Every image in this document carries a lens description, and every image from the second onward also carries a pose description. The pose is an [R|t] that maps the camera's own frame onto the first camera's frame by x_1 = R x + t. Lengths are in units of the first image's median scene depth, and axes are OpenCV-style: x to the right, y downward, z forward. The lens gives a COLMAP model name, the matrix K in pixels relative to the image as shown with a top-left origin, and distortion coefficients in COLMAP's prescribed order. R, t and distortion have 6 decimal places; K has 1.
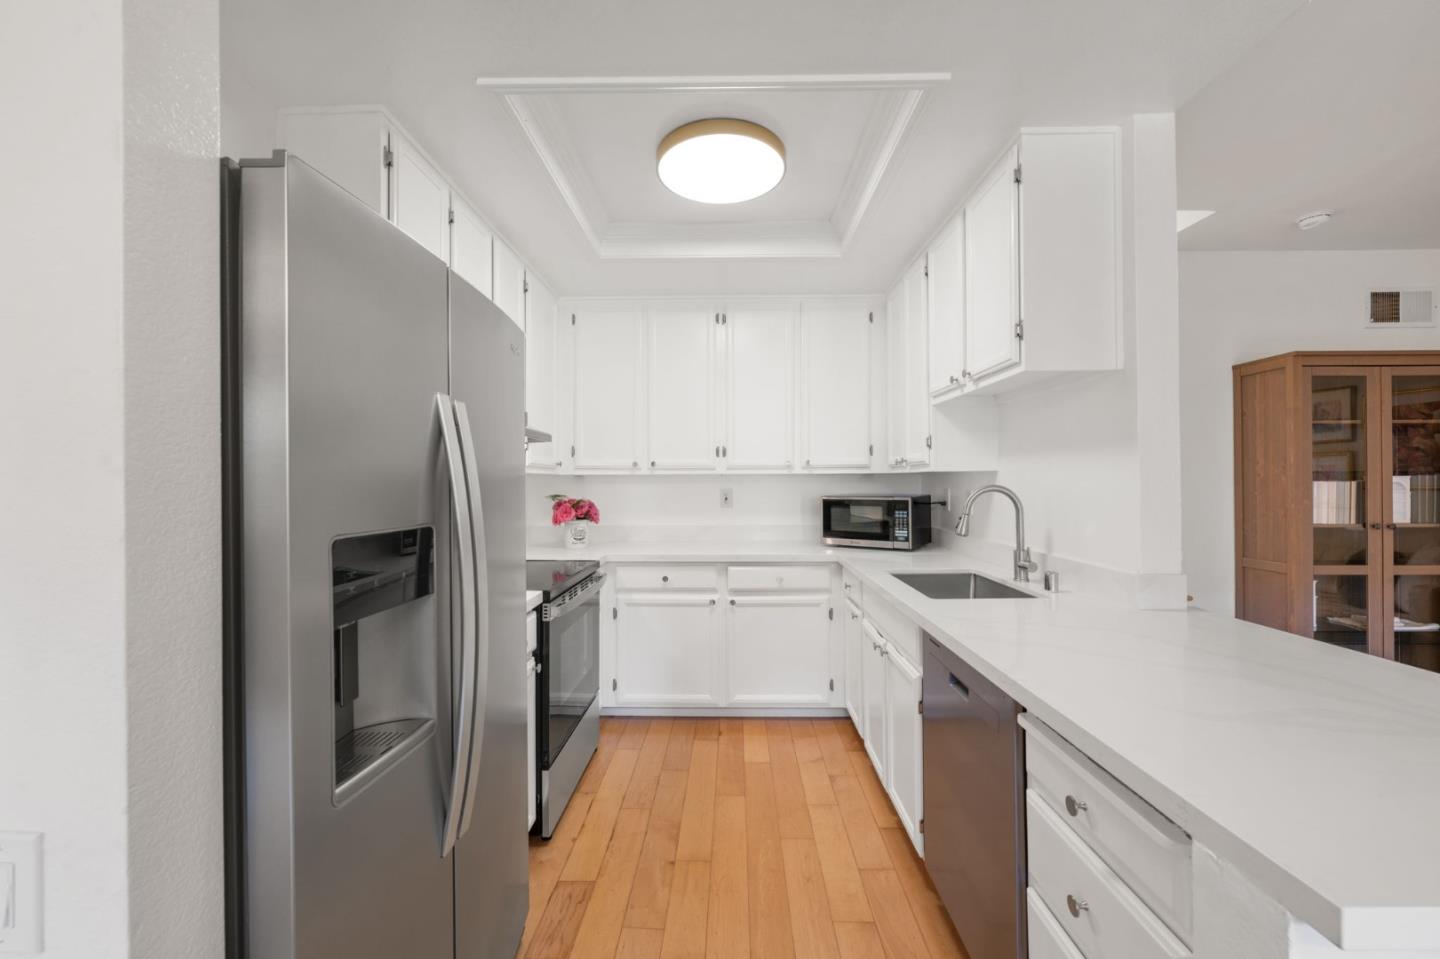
lens RADIAL K [[568.6, 0, 721.5], [0, 568.6, 479.1], [0, 0, 1]] dist [0.002006, 0.000209]
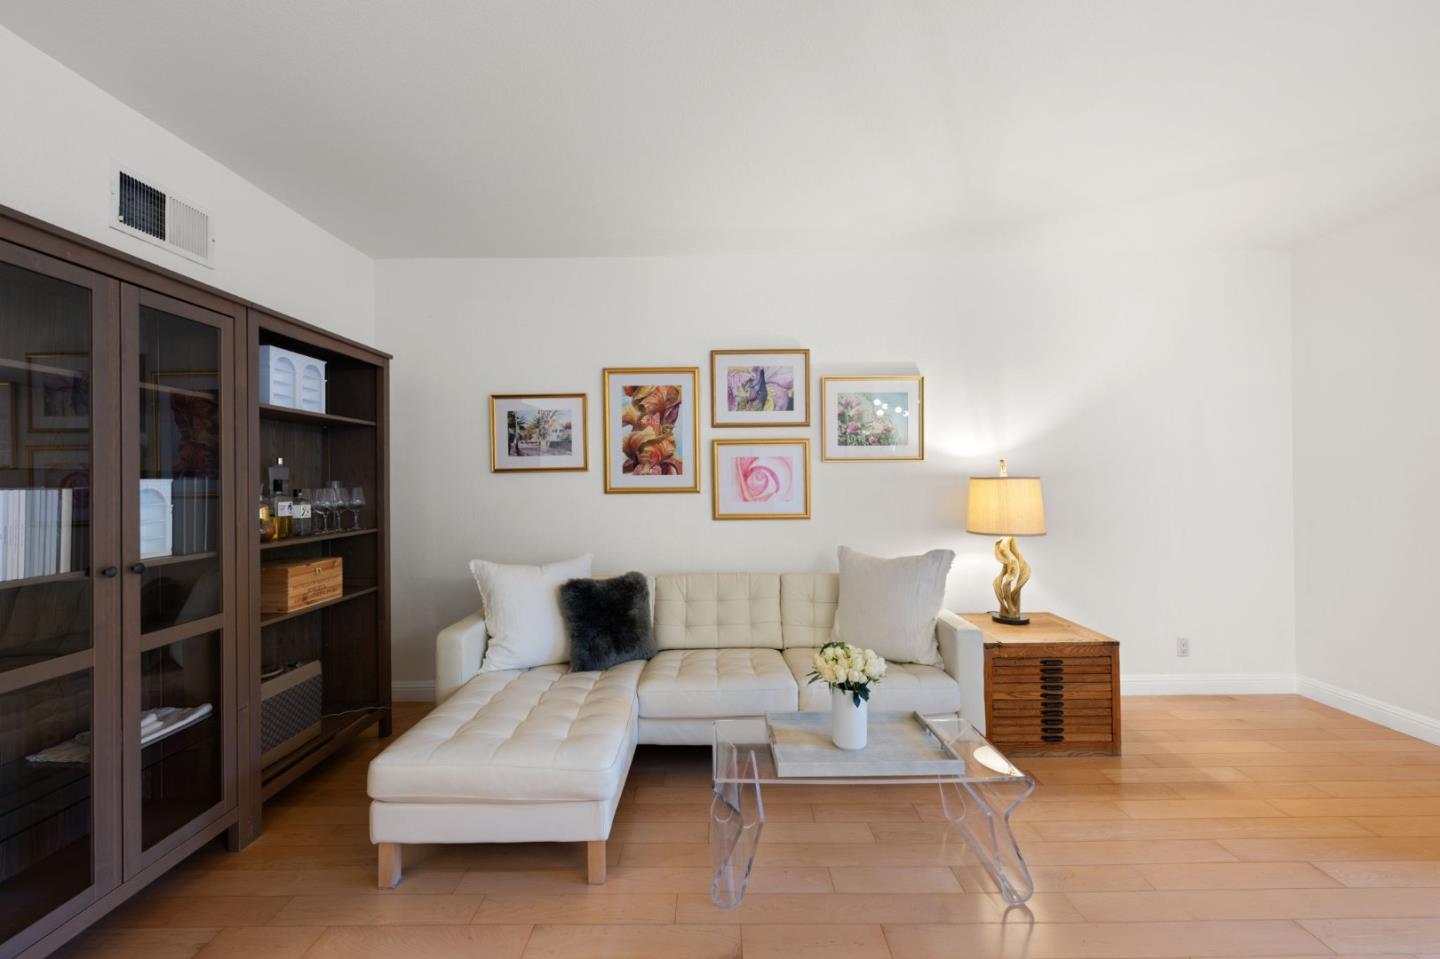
lens RADIAL K [[570.2, 0, 717.8], [0, 570.2, 476.4], [0, 0, 1]] dist [-0.002123, -0.000079]
pose [[-0.021587, 0.010936, 0.999707, 0.576652], [0.003566, 0.999935, -0.010861, 0.000035], [-0.999761, 0.003331, -0.021625, 0.420280]]
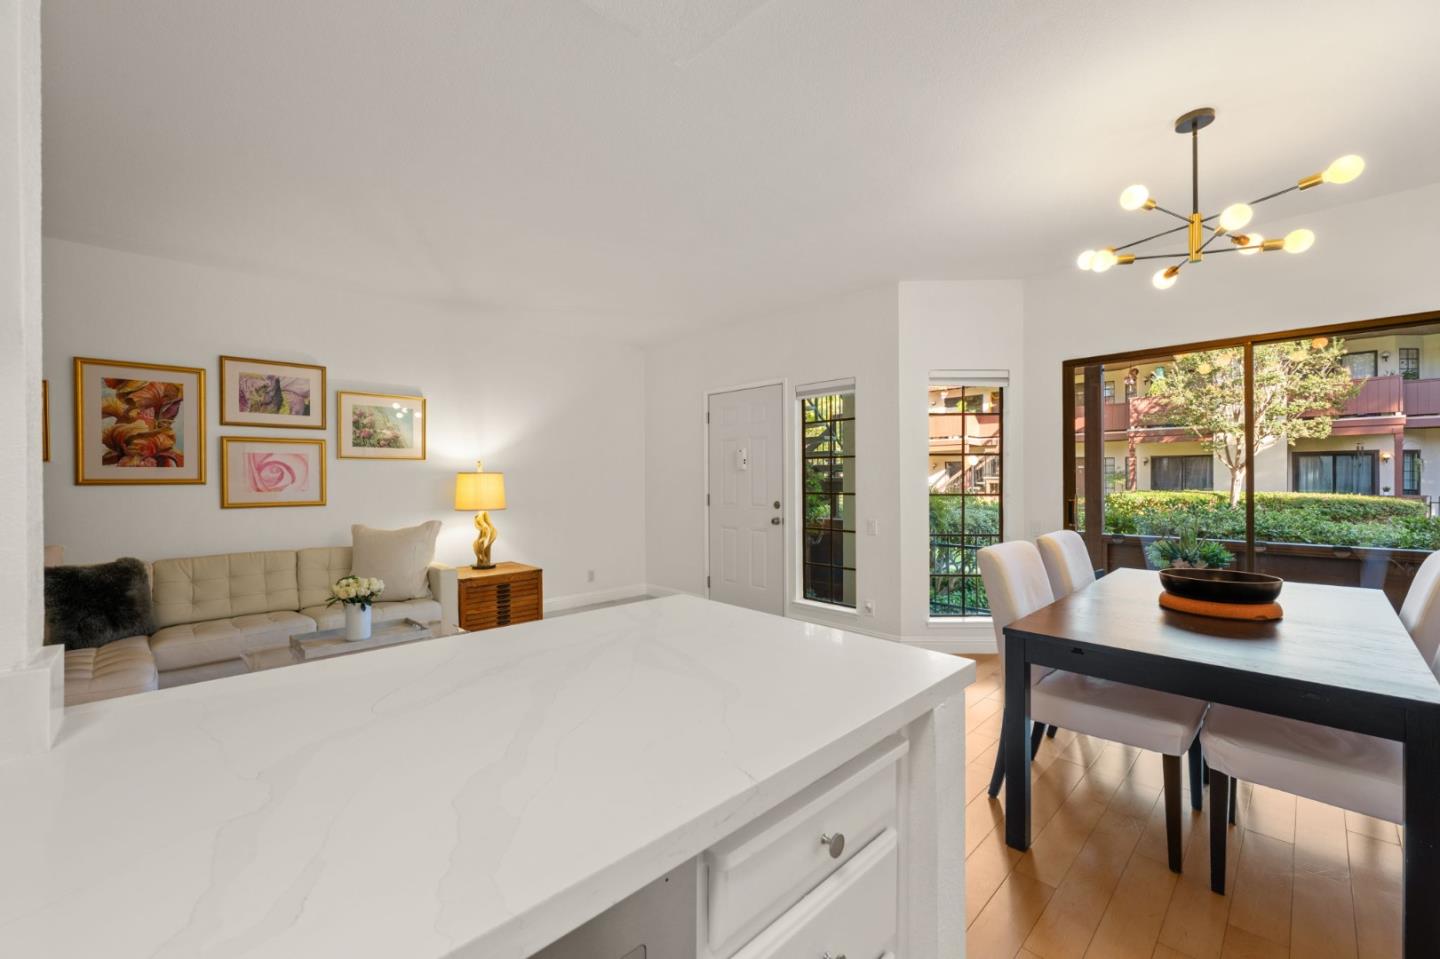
lens RADIAL K [[576.4, 0, 718.4], [0, 576.4, 478.2], [0, 0, 1]] dist [-0.000204, 0.000463]
pose [[-0.710949, 0.008009, 0.703198, 0.048167], [0.004388, 0.999966, -0.006953, 0.020483], [-0.703230, -0.001858, -0.710960, 0.536222]]
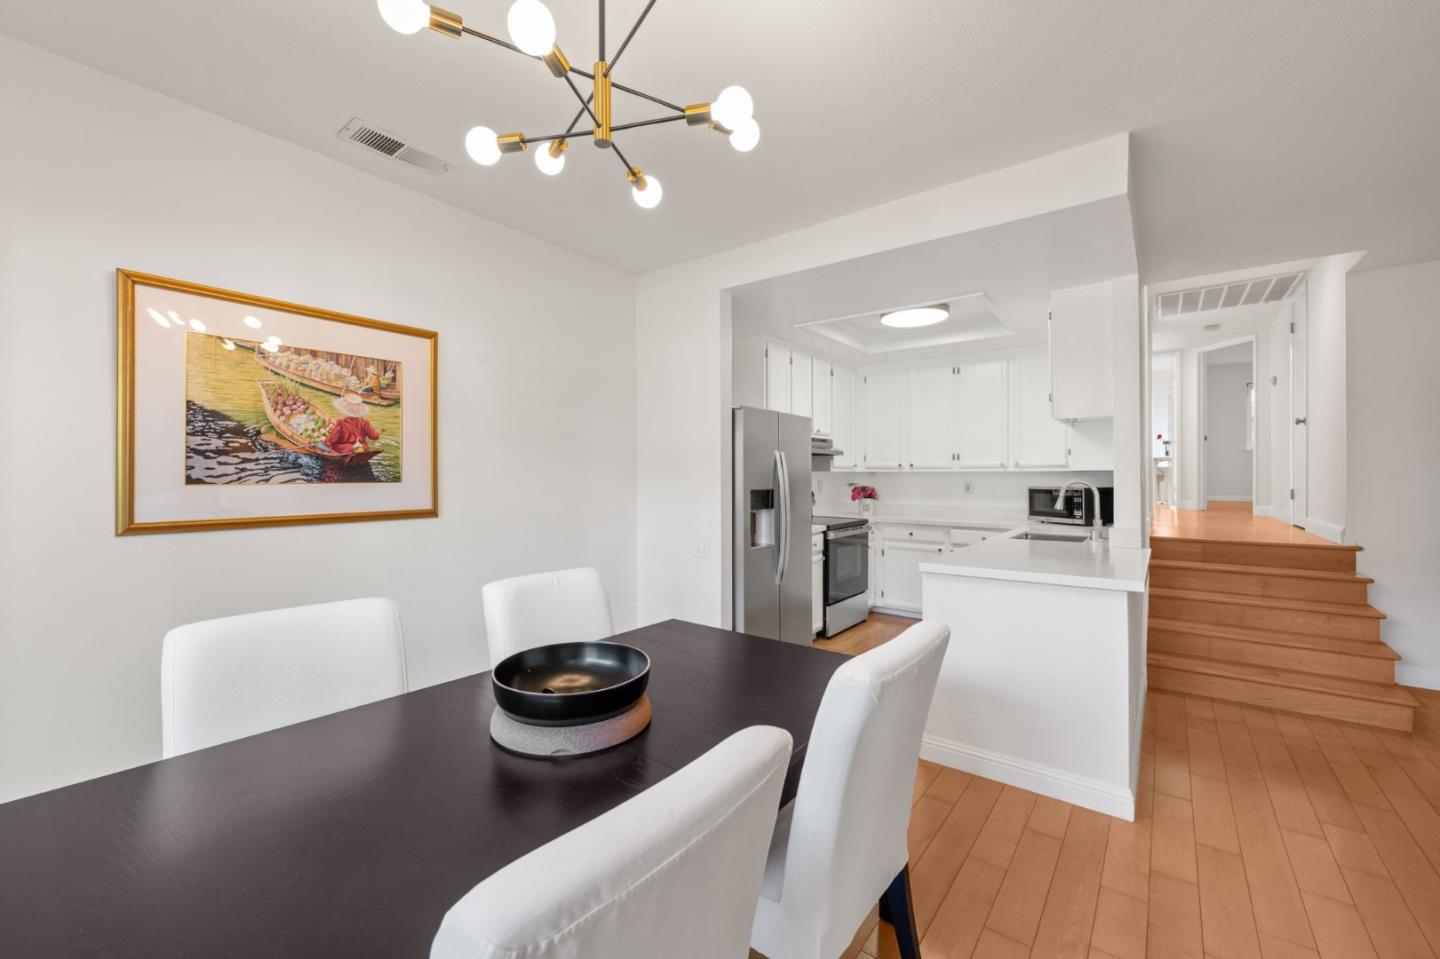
lens RADIAL K [[576.4, 0, 718.4], [0, 576.4, 478.2], [0, 0, 1]] dist [-0.000204, 0.000463]
pose [[0.801062, 0.007230, -0.598537, 0.463857], [-0.001323, 0.999946, 0.010308, -0.006813], [0.598579, -0.007466, 0.801029, -0.707390]]
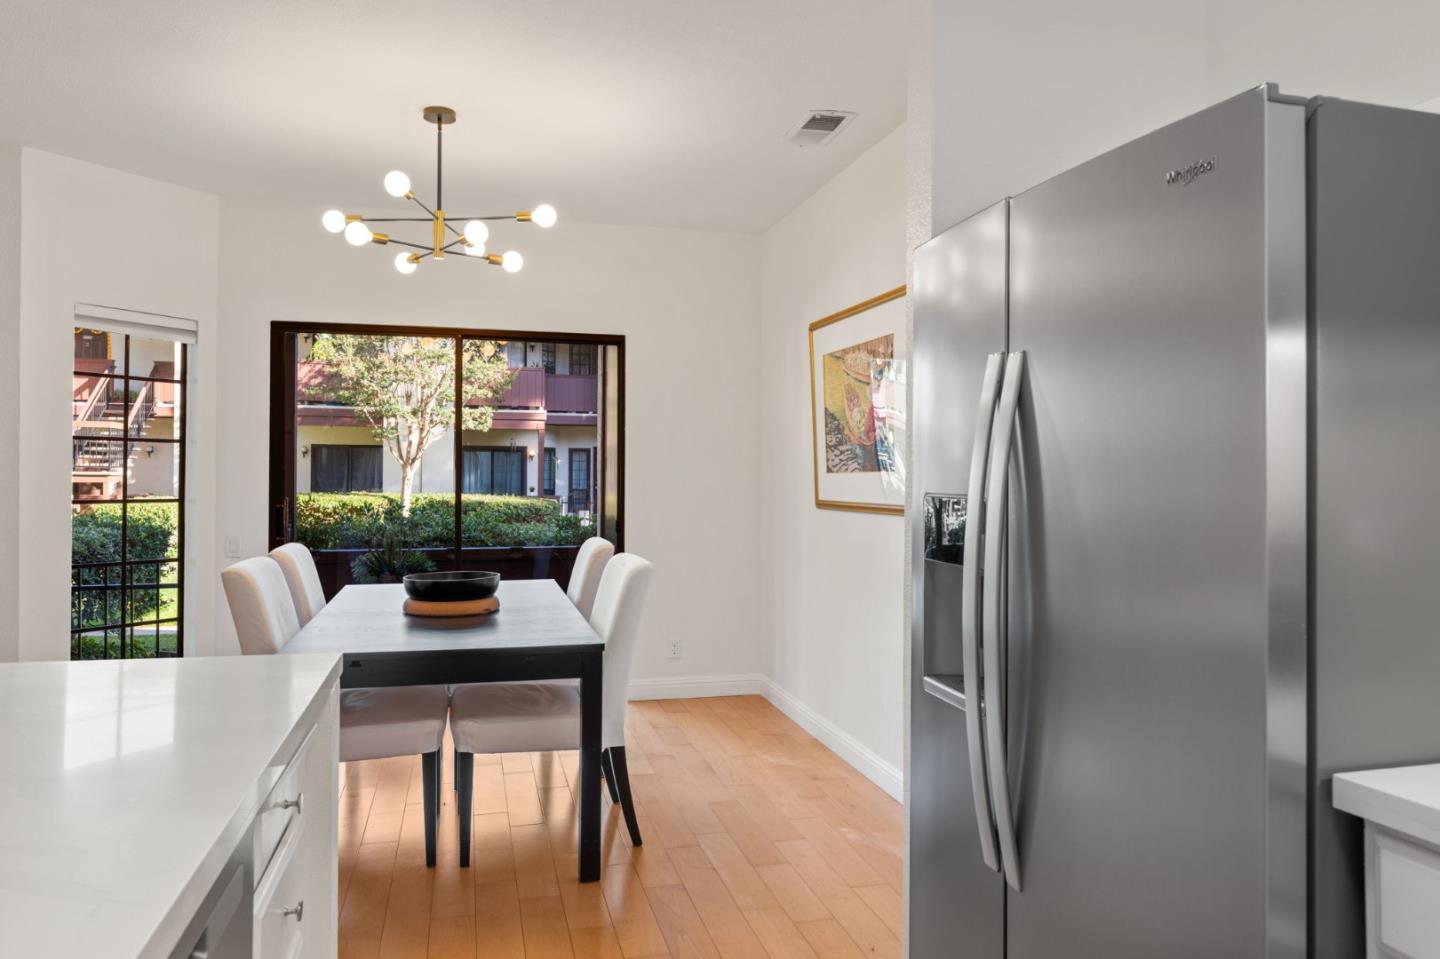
lens RADIAL K [[973.9, 0, 717.5], [0, 973.9, 468.7], [0, 0, 1]] dist [0.001553, 0.002905]
pose [[-0.963012, -0.003006, -0.269443, 0.121866], [-0.000374, 0.999952, -0.009819, 0.017241], [0.269460, -0.009355, -0.962966, 0.852124]]
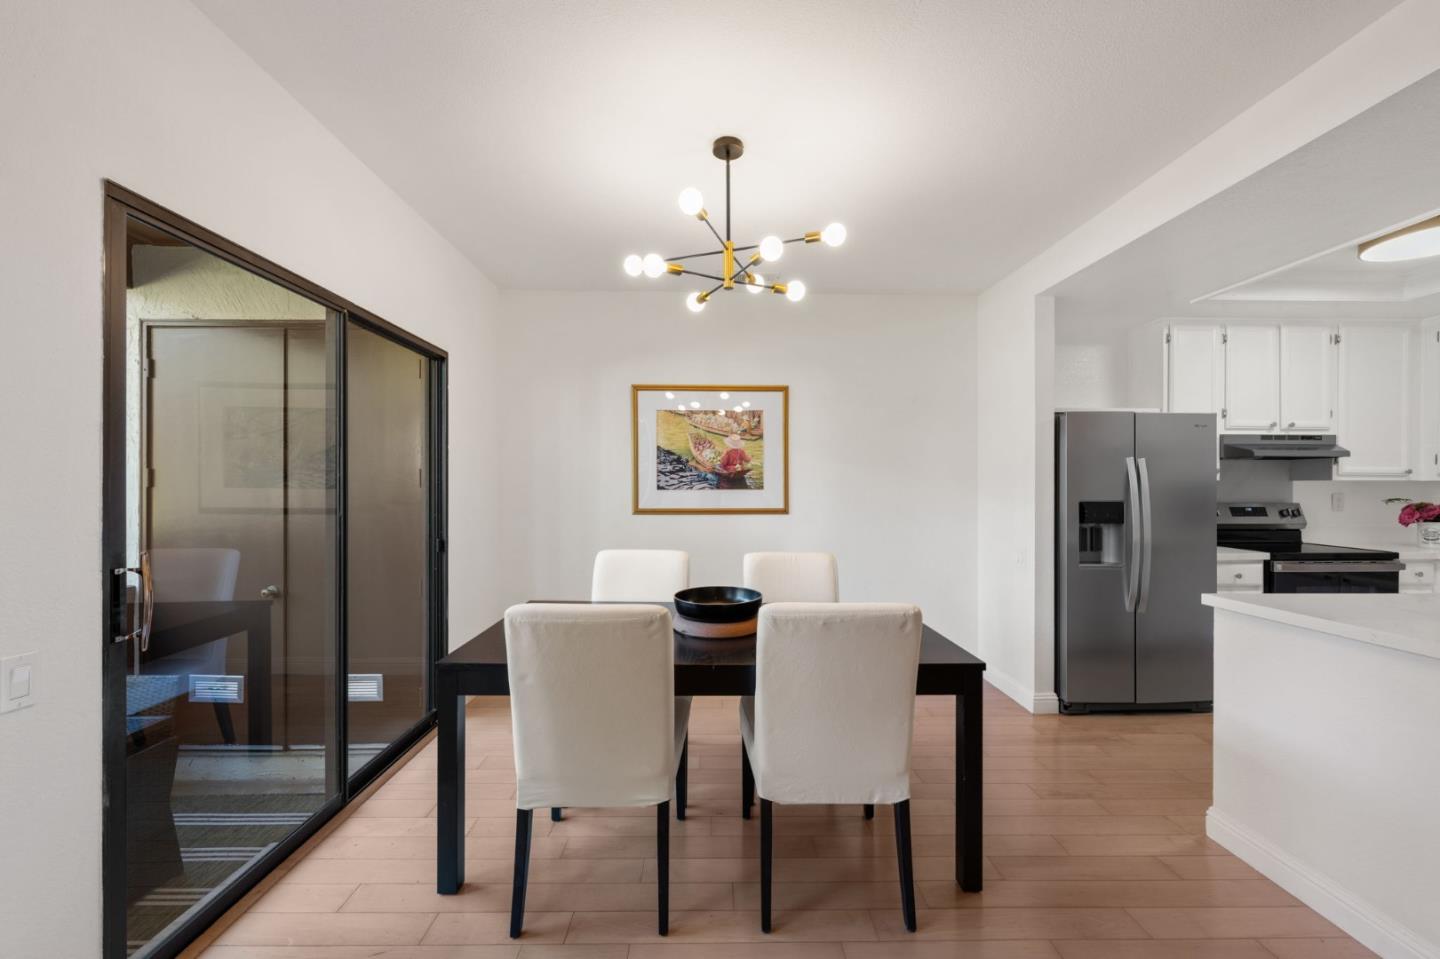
lens RADIAL K [[568.7, 0, 714.0], [0, 568.7, 487.4], [0, 0, 1]] dist [-0.000407, -0.000104]
pose [[0.040641, 0.008125, -0.999141, 0.849864], [0.001893, 0.999965, 0.008208, -0.006947], [0.999172, -0.002225, 0.040624, -0.463352]]
